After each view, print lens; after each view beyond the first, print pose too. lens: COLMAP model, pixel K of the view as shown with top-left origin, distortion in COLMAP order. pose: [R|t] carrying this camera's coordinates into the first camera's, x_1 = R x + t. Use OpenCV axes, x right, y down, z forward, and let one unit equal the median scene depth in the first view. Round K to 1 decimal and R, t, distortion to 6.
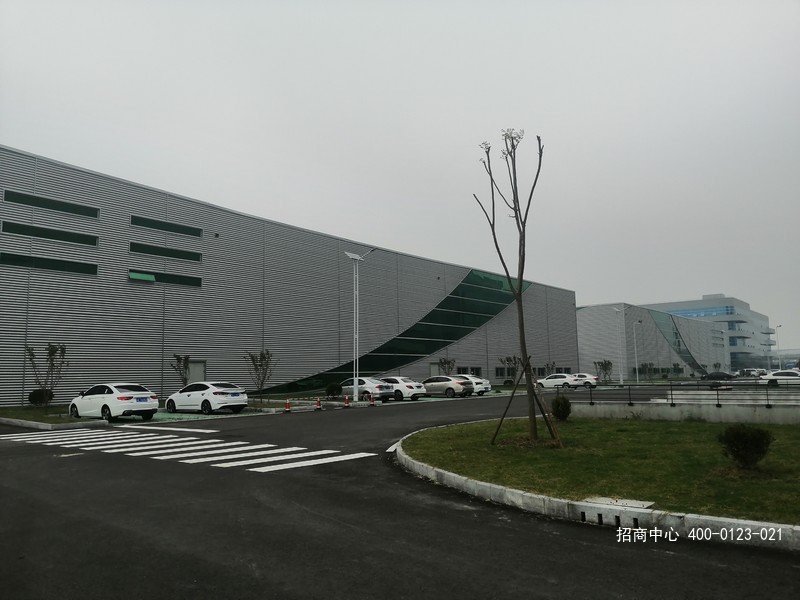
lens RADIAL K [[614.2, 0, 400.0], [0, 614.2, 300.0], [0, 0, 1]] dist [-0.003020, -0.005437]
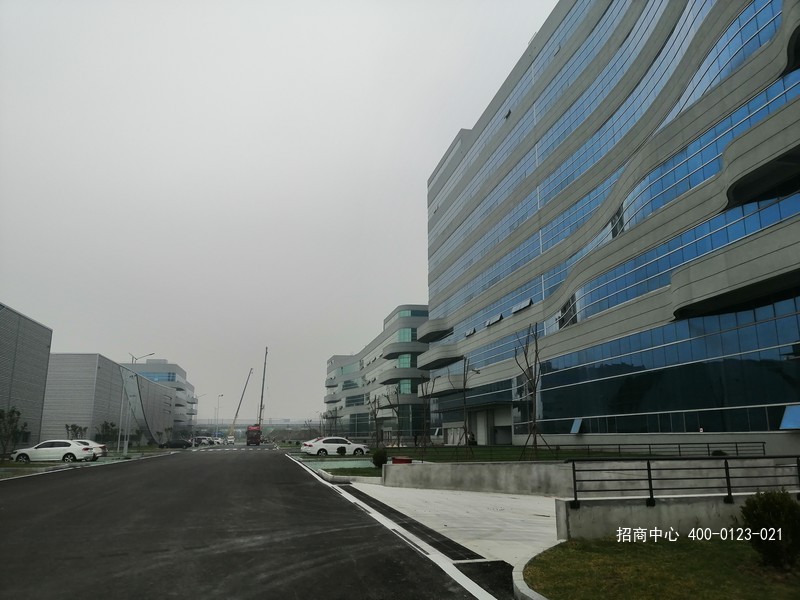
lens RADIAL K [[614.2, 0, 400.0], [0, 614.2, 300.0], [0, 0, 1]] dist [-0.003020, -0.005437]
pose [[0.615232, 0.181193, 0.767241, -0.056527], [-0.097227, 0.983238, -0.154240, 0.035935], [-0.782327, 0.020297, 0.622537, 0.281824]]
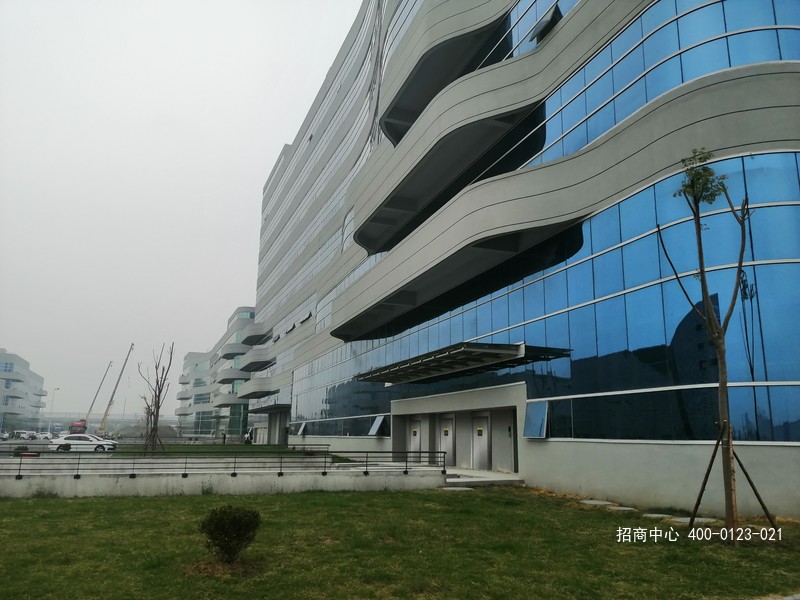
lens RADIAL K [[614.2, 0, 400.0], [0, 614.2, 300.0], [0, 0, 1]] dist [-0.003020, -0.005437]
pose [[0.472320, 0.212861, 0.855338, -0.014501], [-0.127018, 0.976710, -0.172927, 0.006994], [-0.872227, -0.026966, 0.488357, 0.060879]]
